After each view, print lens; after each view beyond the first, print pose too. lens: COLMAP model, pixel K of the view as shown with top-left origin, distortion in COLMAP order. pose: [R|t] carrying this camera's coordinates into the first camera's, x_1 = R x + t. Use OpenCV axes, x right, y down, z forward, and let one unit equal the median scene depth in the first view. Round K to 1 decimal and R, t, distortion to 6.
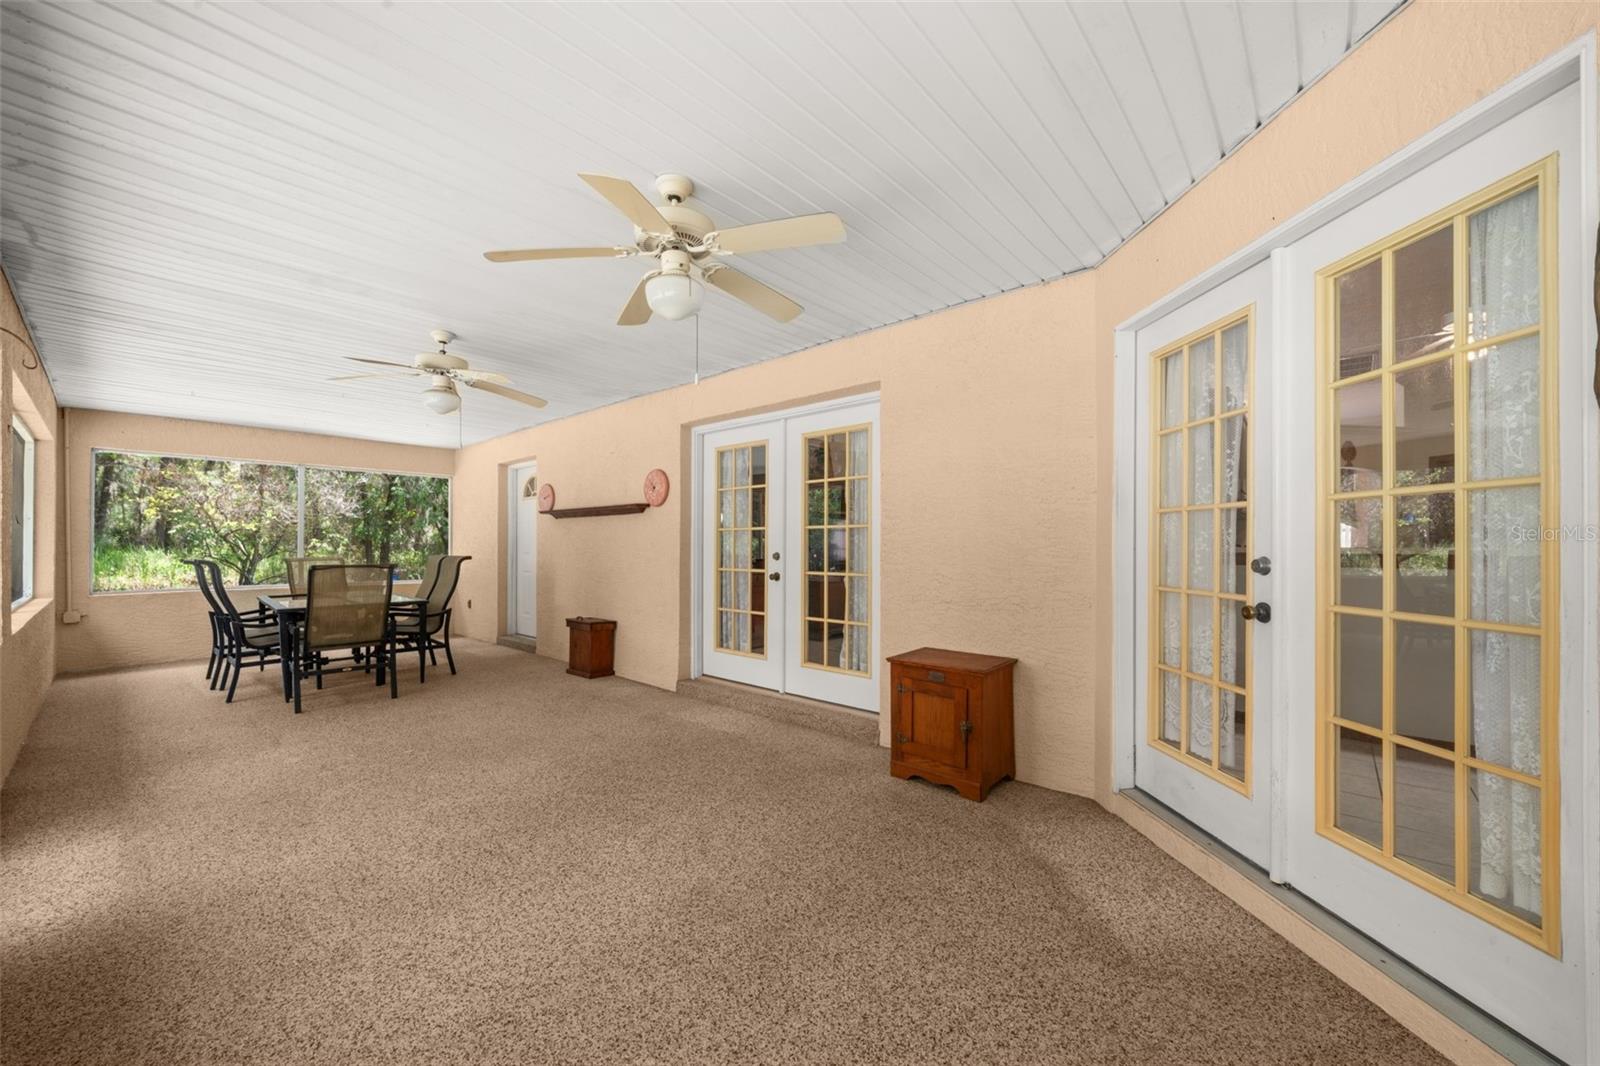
lens RADIAL K [[597.8, 0, 791.4], [0, 597.8, 546.1], [0, 0, 1]] dist [-0.002187, -0.000125]
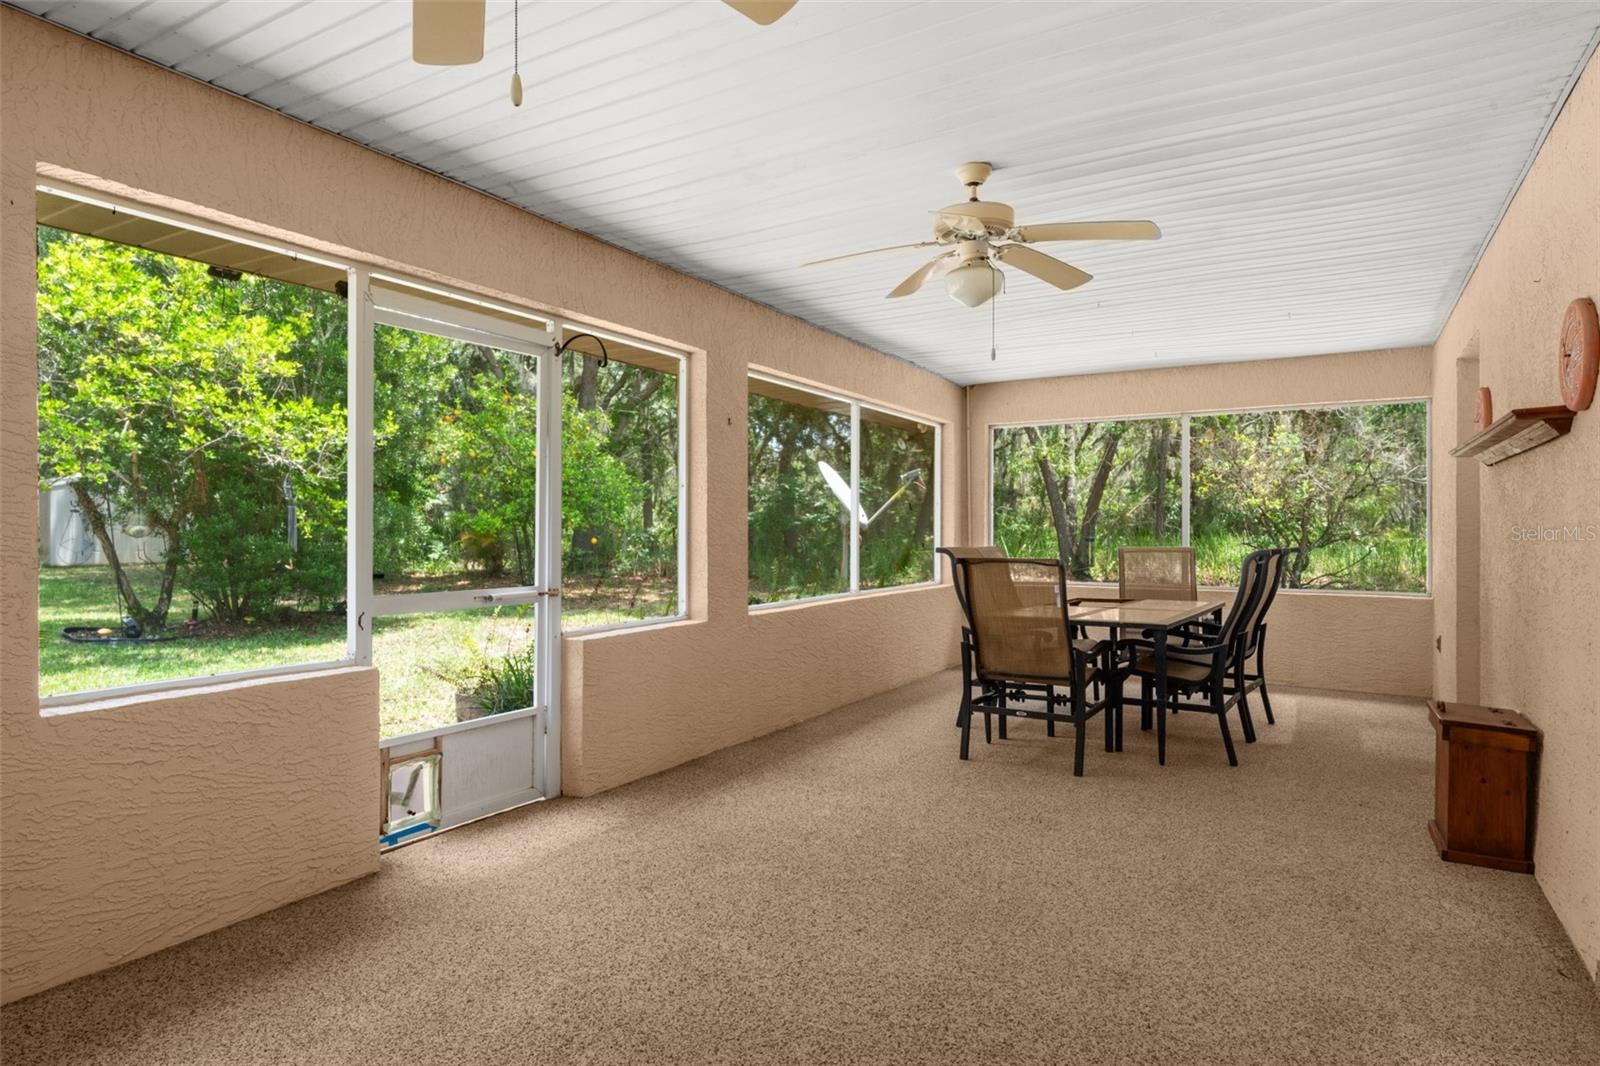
lens RADIAL K [[928.3, 0, 799.4], [0, 928.3, 530.0], [0, 0, 1]] dist [0.003222, 0.000650]
pose [[0.190236, -0.002177, -0.981736, 0.266967], [0.001633, 0.999997, -0.001901, 0.001067], [0.981737, -0.001242, 0.190239, 0.623202]]
